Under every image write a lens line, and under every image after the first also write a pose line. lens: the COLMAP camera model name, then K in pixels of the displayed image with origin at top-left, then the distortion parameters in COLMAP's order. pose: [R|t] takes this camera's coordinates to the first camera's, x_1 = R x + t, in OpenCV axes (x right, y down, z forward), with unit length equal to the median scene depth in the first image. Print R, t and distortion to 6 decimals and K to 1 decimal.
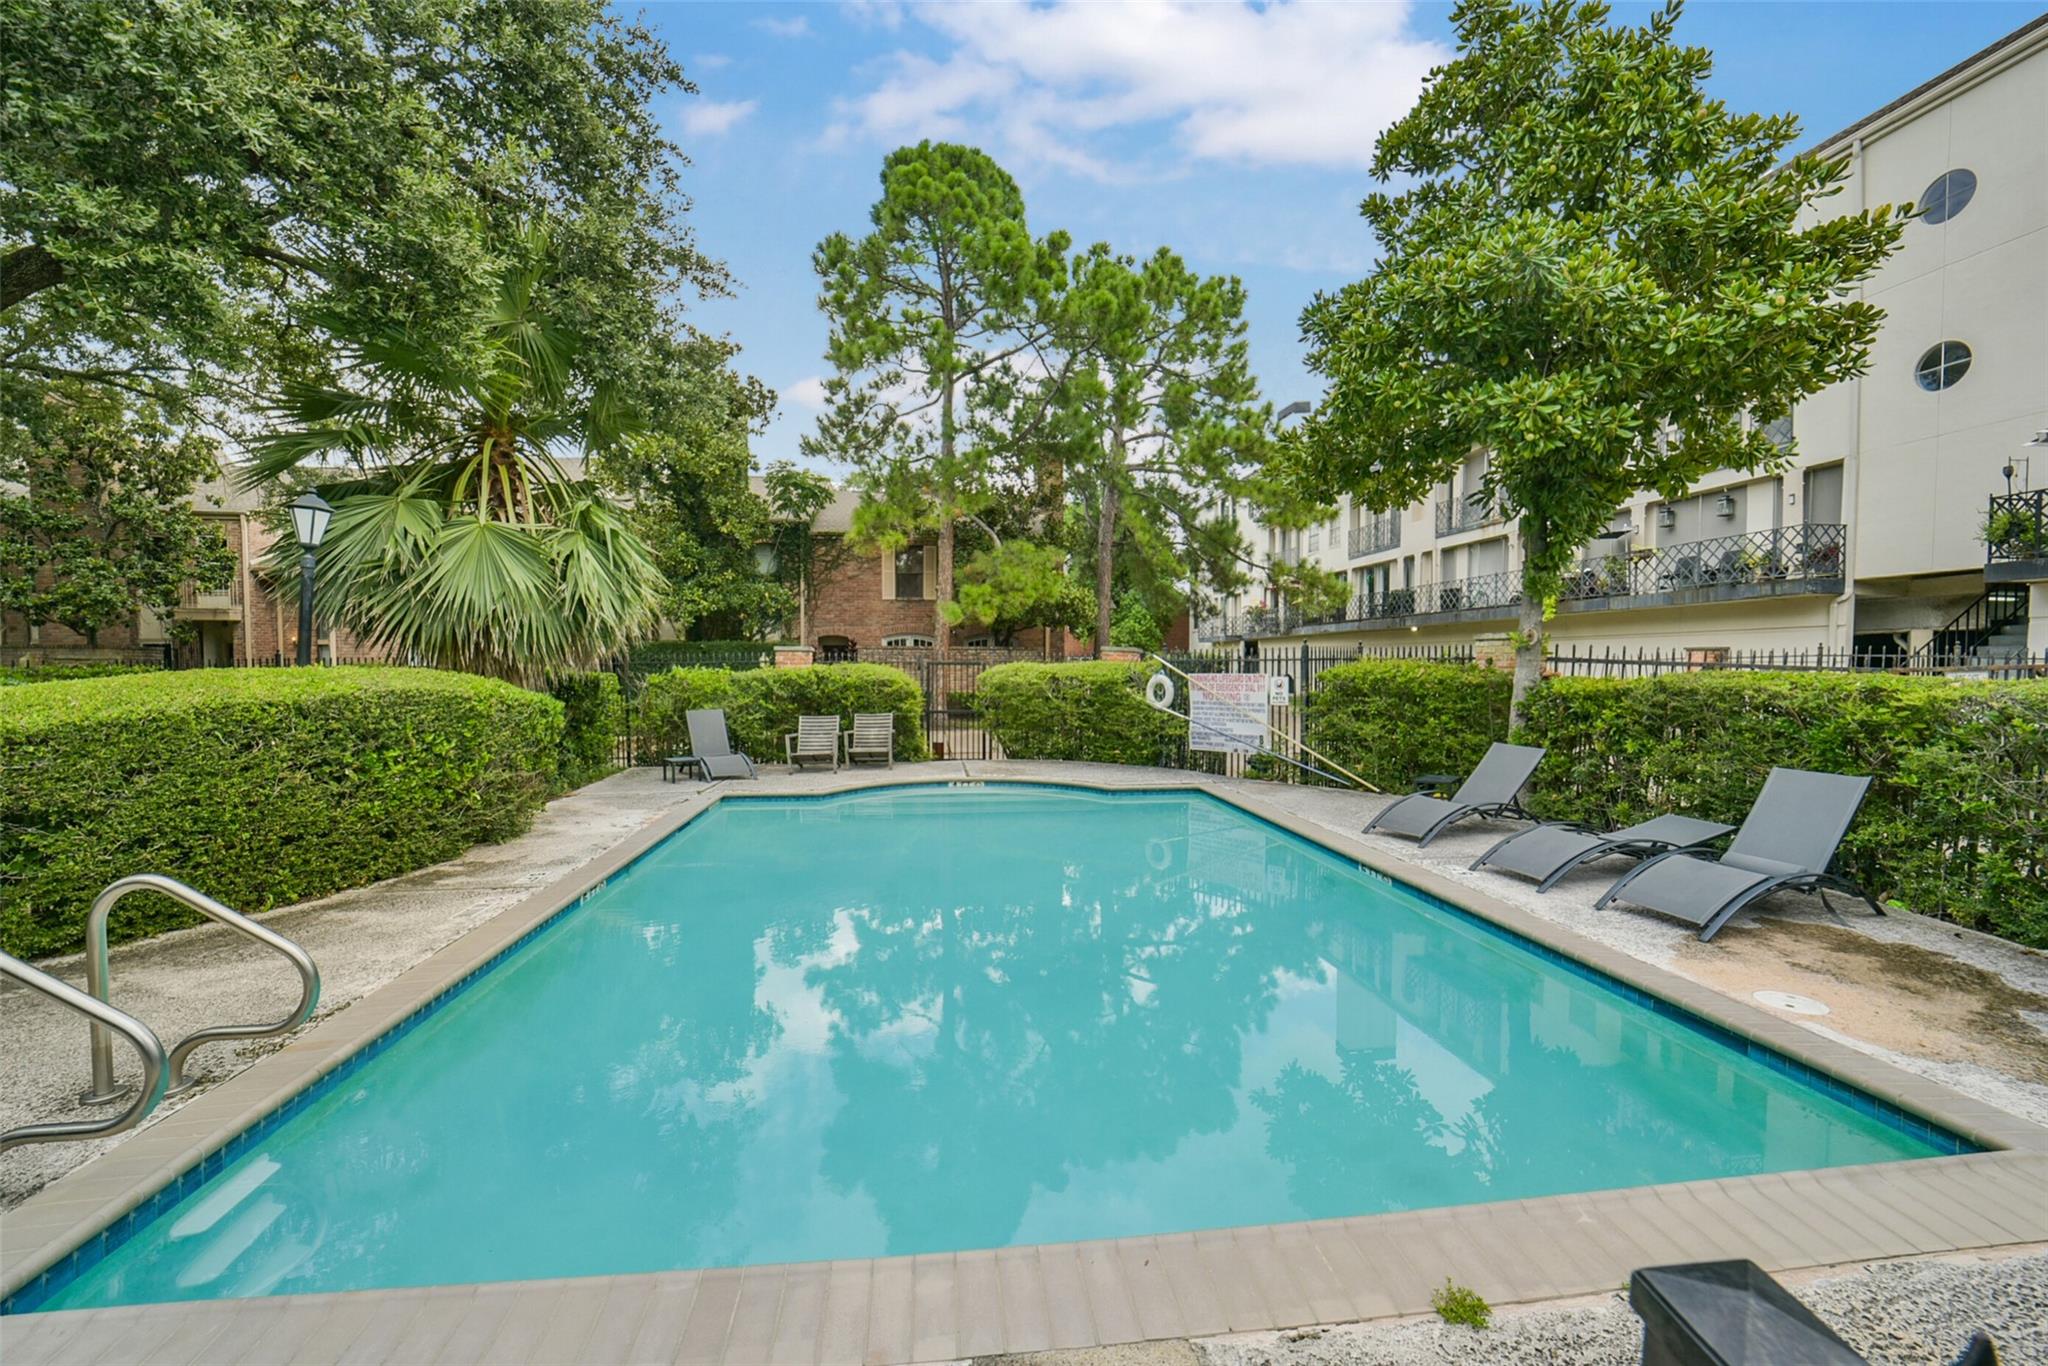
lens RADIAL K [[809.6, 0, 1024.8], [0, 809.6, 686.8], [0, 0, 1]] dist [-0.029028, 0.010227]
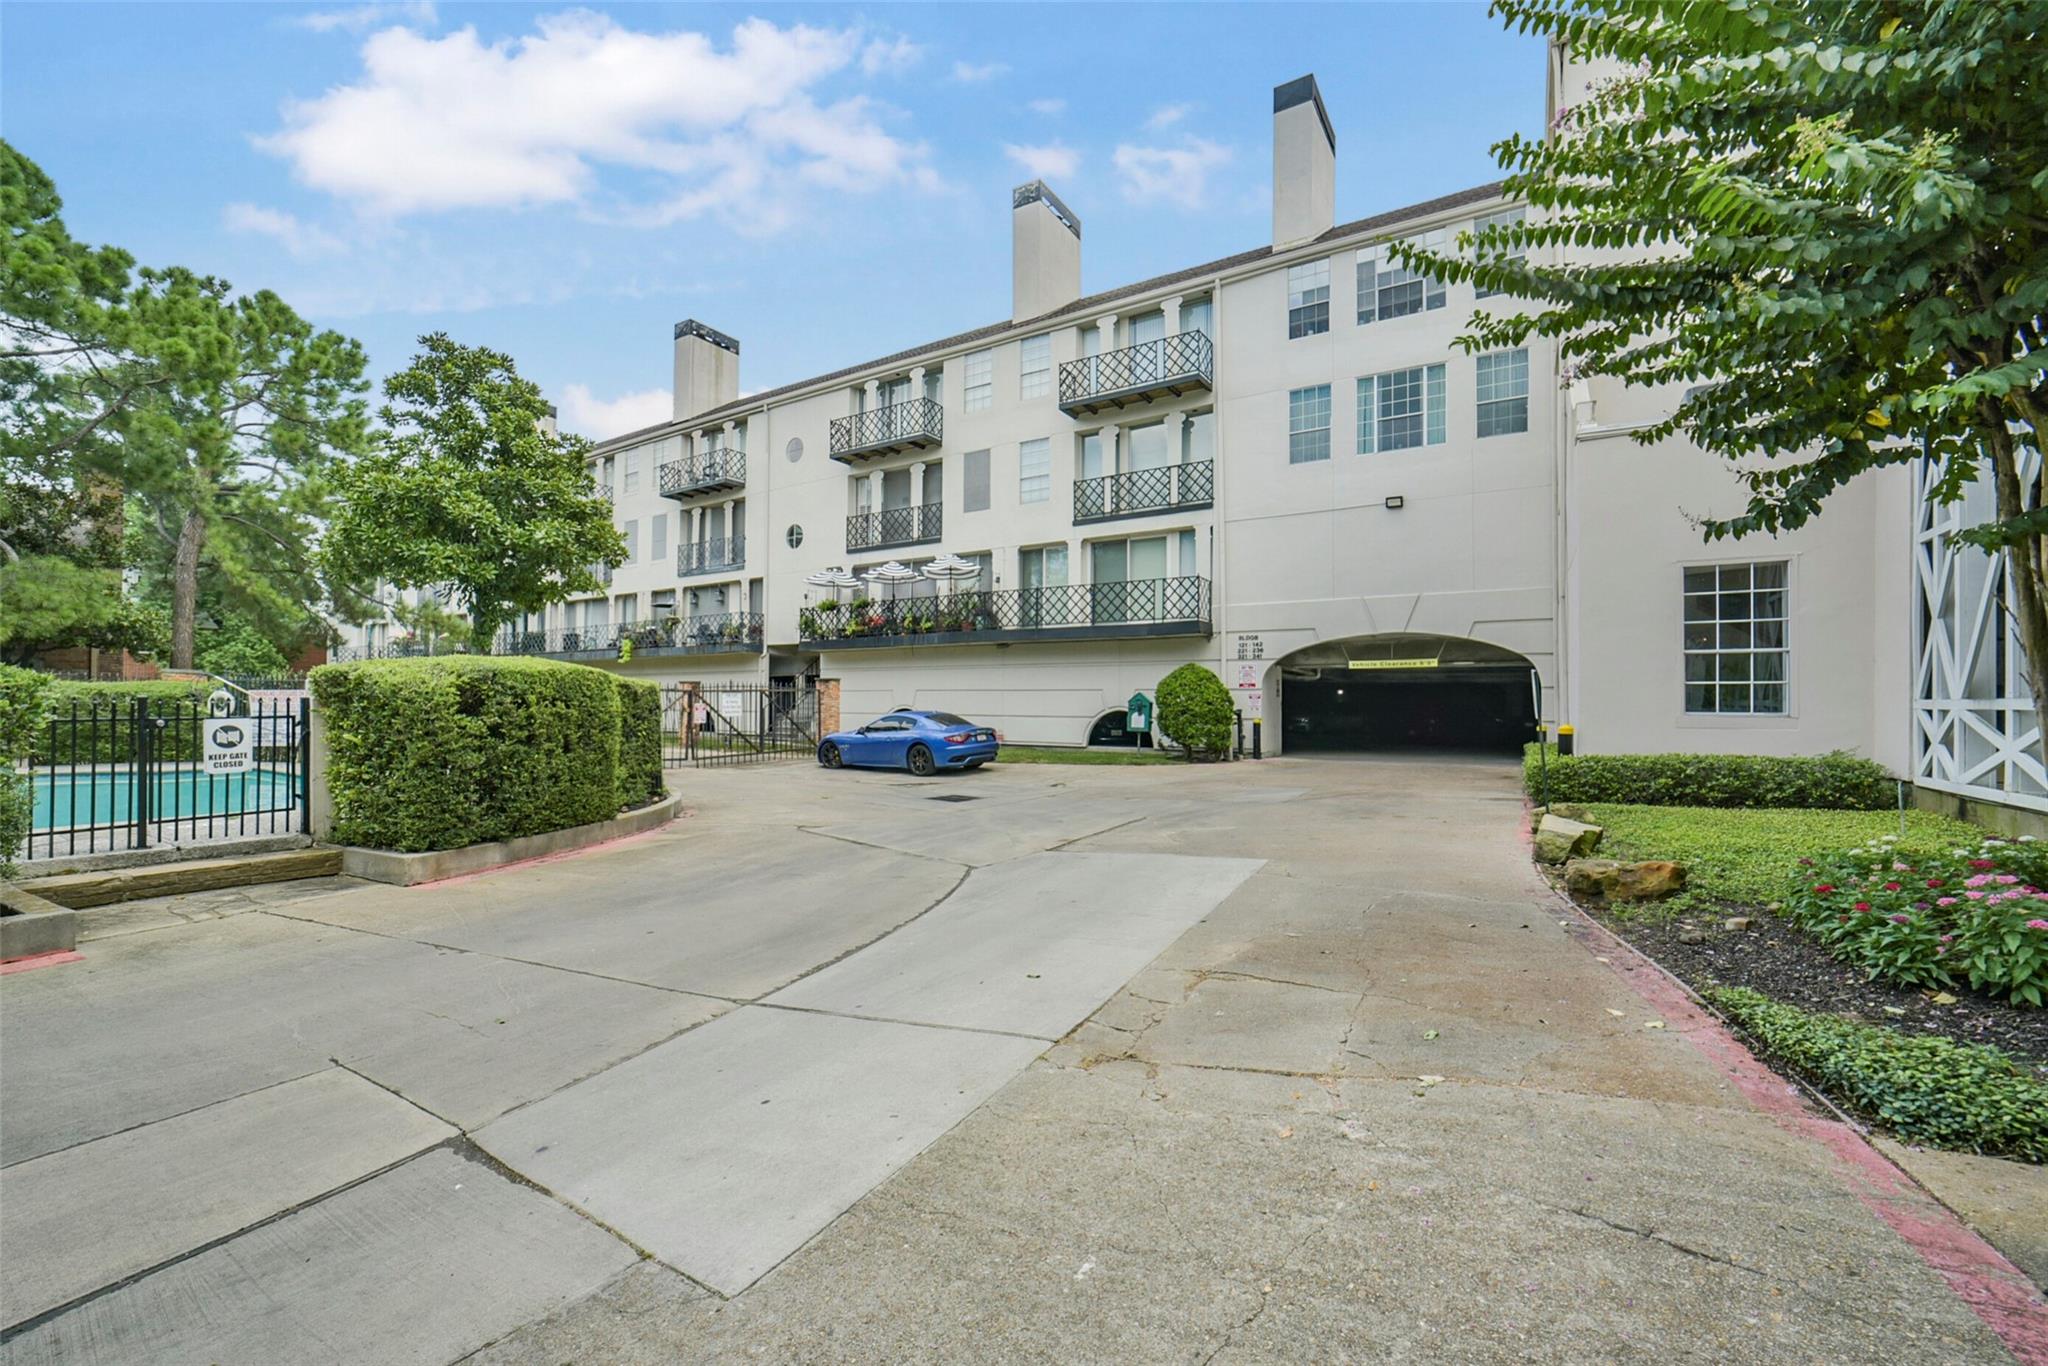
lens RADIAL K [[822.2, 0, 1026.2], [0, 822.2, 695.4], [0, 0, 1]] dist [-0.032523, 0.010557]
pose [[0.631899, 0.008984, 0.774998, -0.010534], [0.018778, 0.999462, -0.026897, 0.029366], [-0.774823, 0.031549, 0.631391, -0.475123]]
